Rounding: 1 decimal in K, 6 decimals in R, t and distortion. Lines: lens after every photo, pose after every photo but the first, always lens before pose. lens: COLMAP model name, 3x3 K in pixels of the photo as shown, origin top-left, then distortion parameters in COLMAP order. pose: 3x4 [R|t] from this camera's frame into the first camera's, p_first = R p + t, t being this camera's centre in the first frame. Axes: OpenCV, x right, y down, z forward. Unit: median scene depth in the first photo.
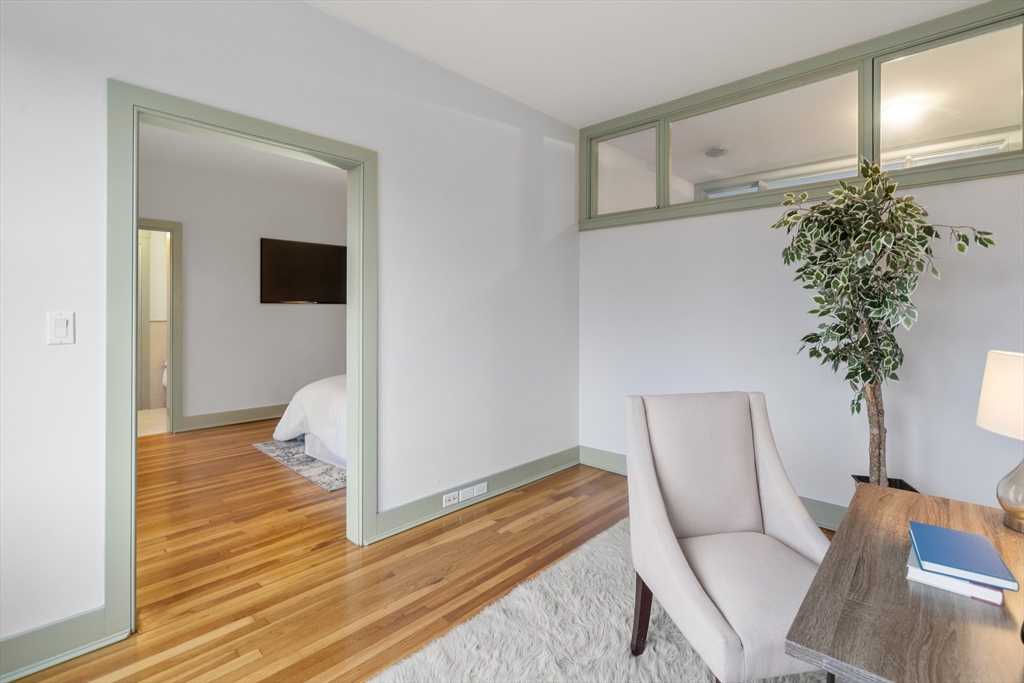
lens RADIAL K [[480.4, 0, 524.2], [0, 480.4, 310.6], [0, 0, 1]] dist [-0.003211, 0.000190]
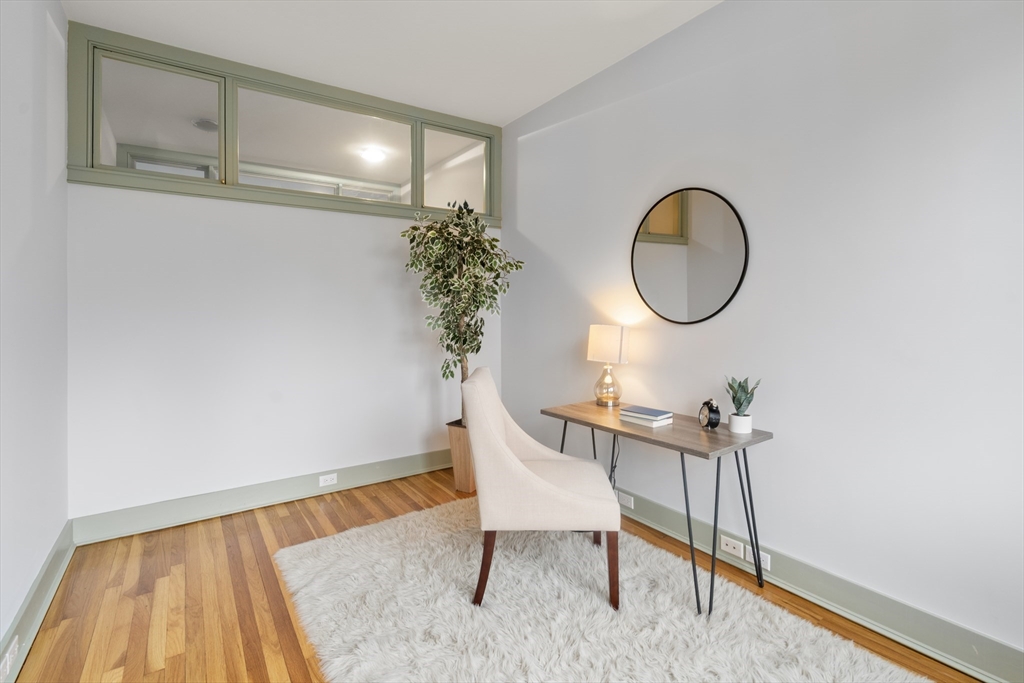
lens RADIAL K [[480.4, 0, 523.6], [0, 480.4, 307.0], [0, 0, 1]] dist [-0.003211, 0.000190]
pose [[0.218503, -0.003835, 0.975829, -0.506114], [0.003347, 0.999989, 0.003180, -0.000173], [-0.975831, 0.002571, 0.218513, 0.381521]]
